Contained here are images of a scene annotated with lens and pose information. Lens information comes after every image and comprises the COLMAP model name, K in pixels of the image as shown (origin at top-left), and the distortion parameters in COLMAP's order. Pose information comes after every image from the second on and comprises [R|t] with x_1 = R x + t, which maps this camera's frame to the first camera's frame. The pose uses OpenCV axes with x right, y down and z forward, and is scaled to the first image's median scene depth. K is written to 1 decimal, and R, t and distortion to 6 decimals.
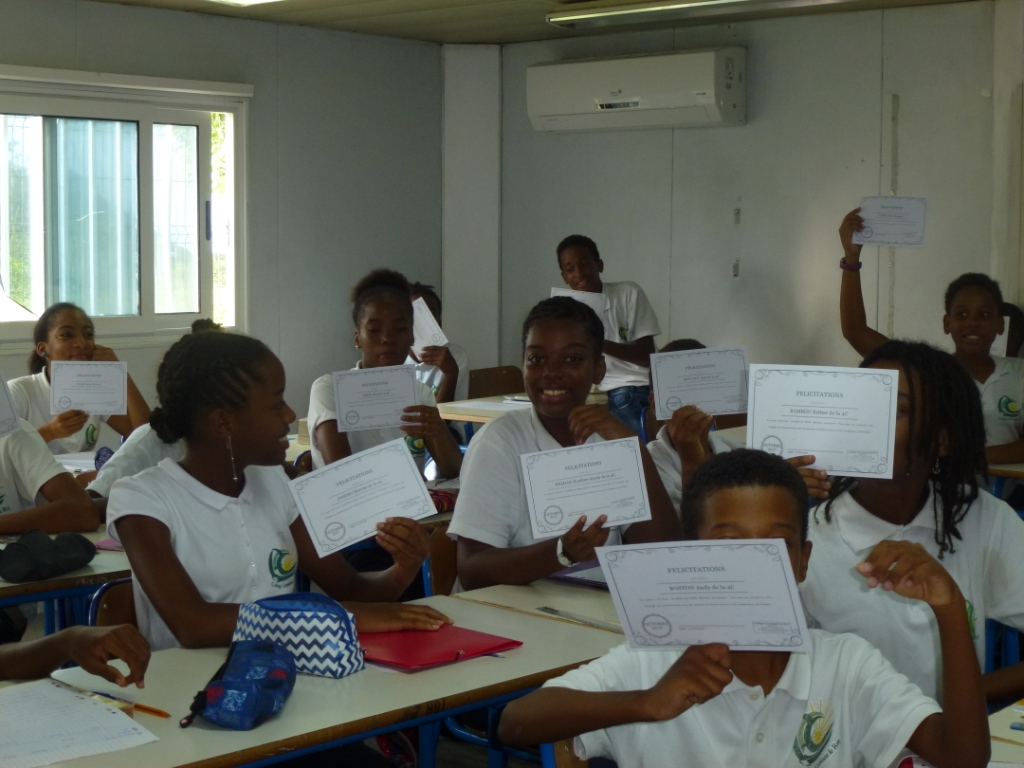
lens RADIAL K [[1673.7, 0, 512.0], [0, 1673.7, 384.0], [0, 0, 1]] dist [0.061247, -0.852081]
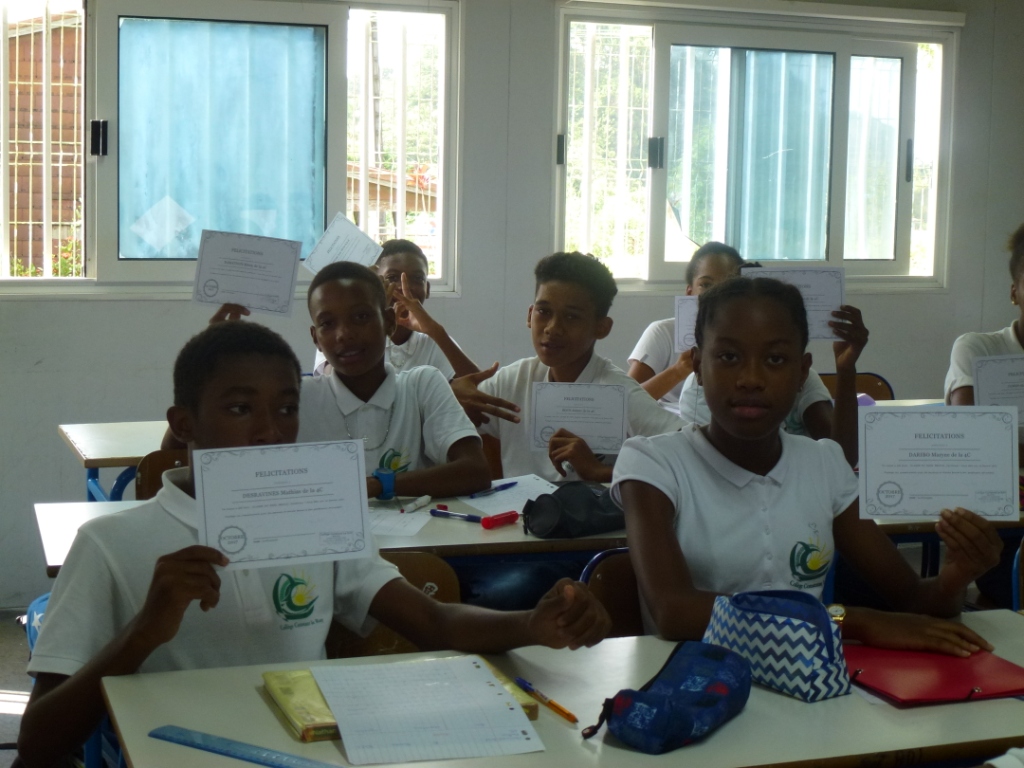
lens RADIAL K [[1673.7, 0, 512.0], [0, 1673.7, 384.0], [0, 0, 1]] dist [0.061247, -0.852081]
pose [[0.891645, 0.068201, -0.447570, 0.107739], [-0.054698, 0.997575, 0.043043, -0.005855], [0.449420, -0.013898, 0.893213, 0.181272]]
